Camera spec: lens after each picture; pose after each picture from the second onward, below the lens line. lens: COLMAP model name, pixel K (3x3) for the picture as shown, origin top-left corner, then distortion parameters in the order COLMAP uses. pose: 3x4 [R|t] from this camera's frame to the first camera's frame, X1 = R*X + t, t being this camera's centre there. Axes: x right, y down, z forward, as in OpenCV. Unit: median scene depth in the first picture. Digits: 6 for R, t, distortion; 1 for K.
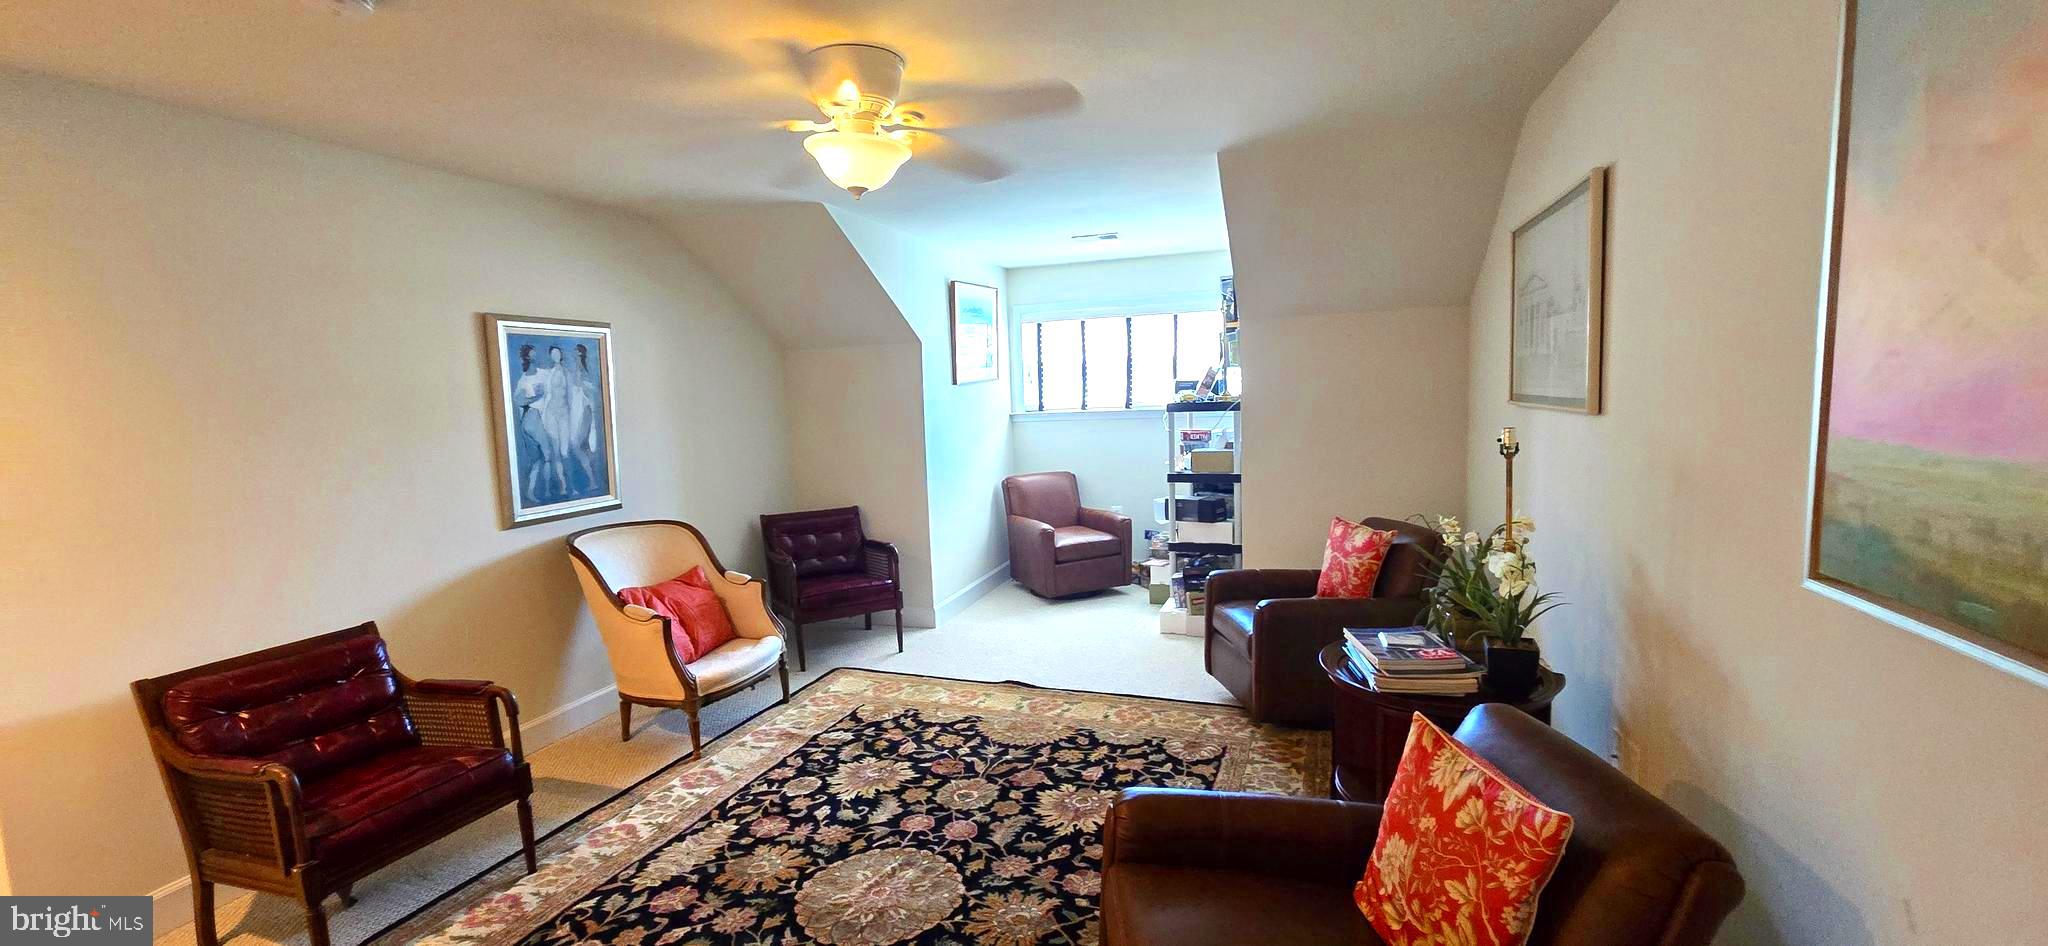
lens RADIAL K [[842.6, 0, 1014.1], [0, 842.6, 478.5], [0, 0, 1]] dist [-0.001379, -0.000712]
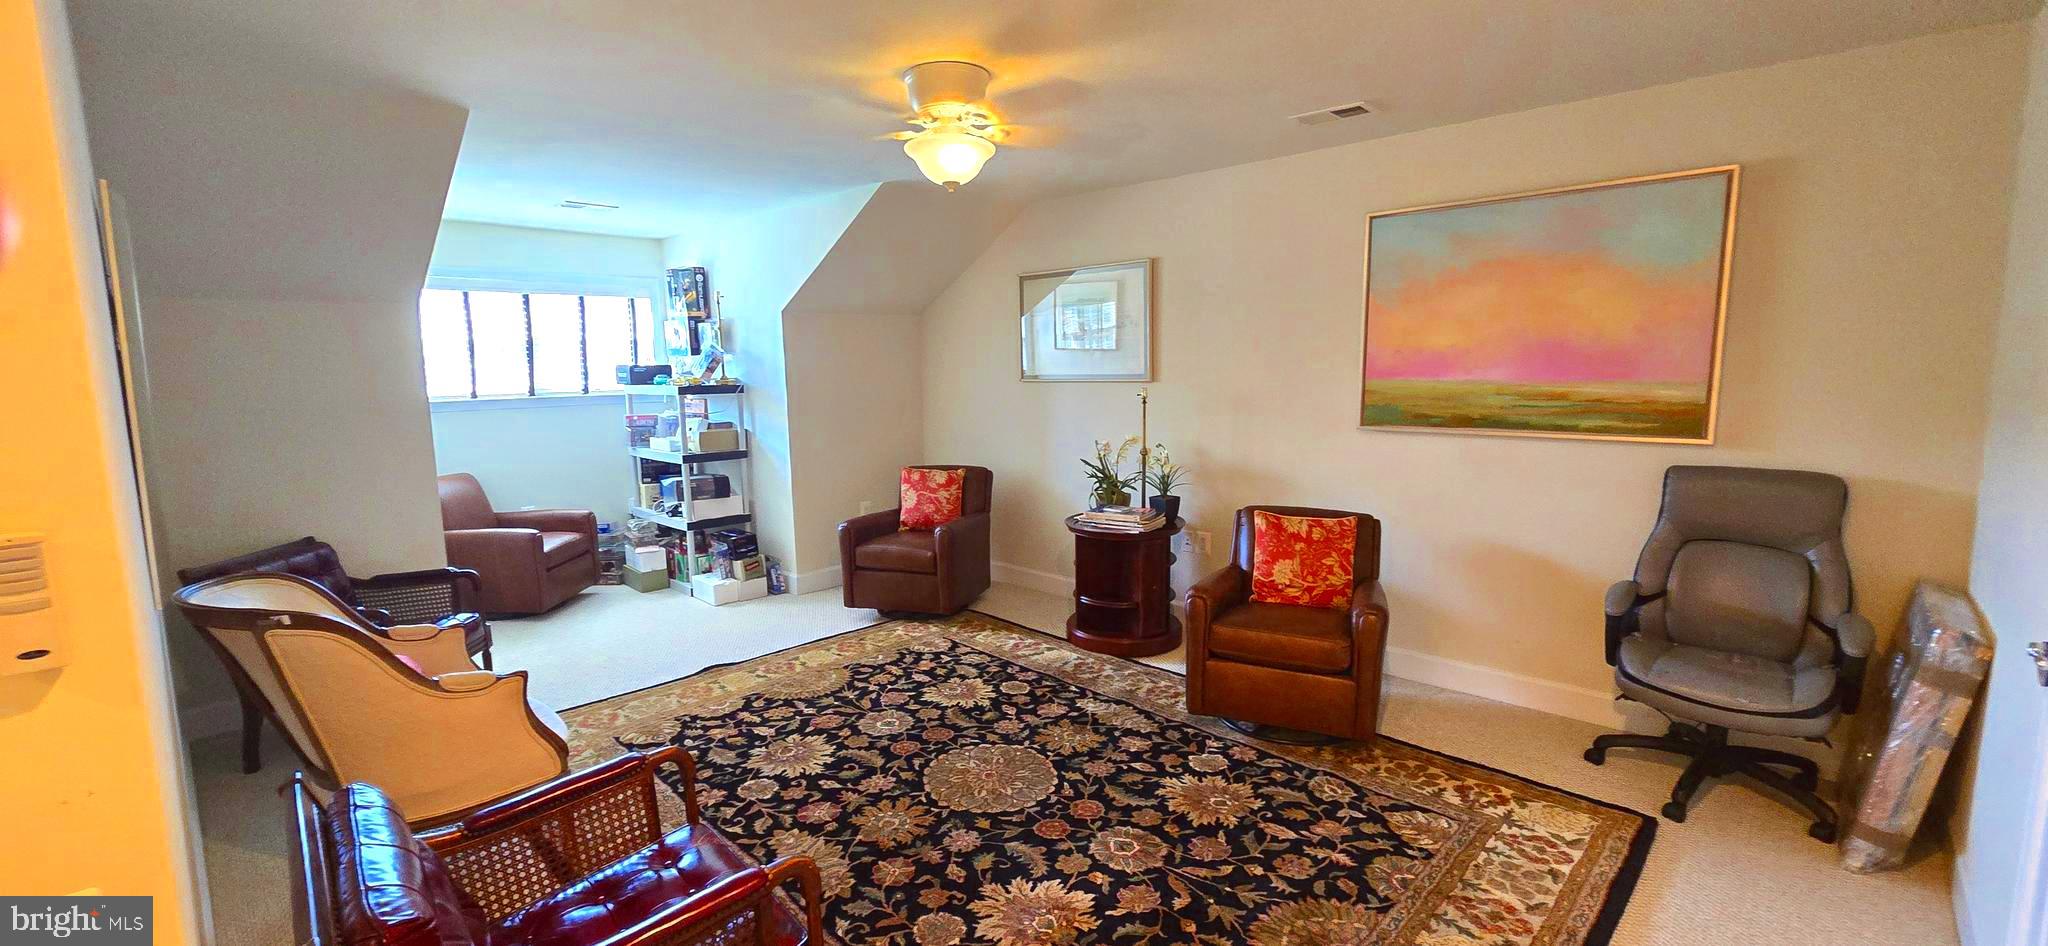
lens RADIAL K [[842.6, 0, 1012.0], [0, 842.6, 467.1], [0, 0, 1]] dist [-0.001379, -0.000712]
pose [[0.419621, -0.082577, 0.903935, -0.894999], [0.096558, 0.994264, 0.046006, -0.000389], [-0.902549, 0.067977, 0.425188, 0.318885]]
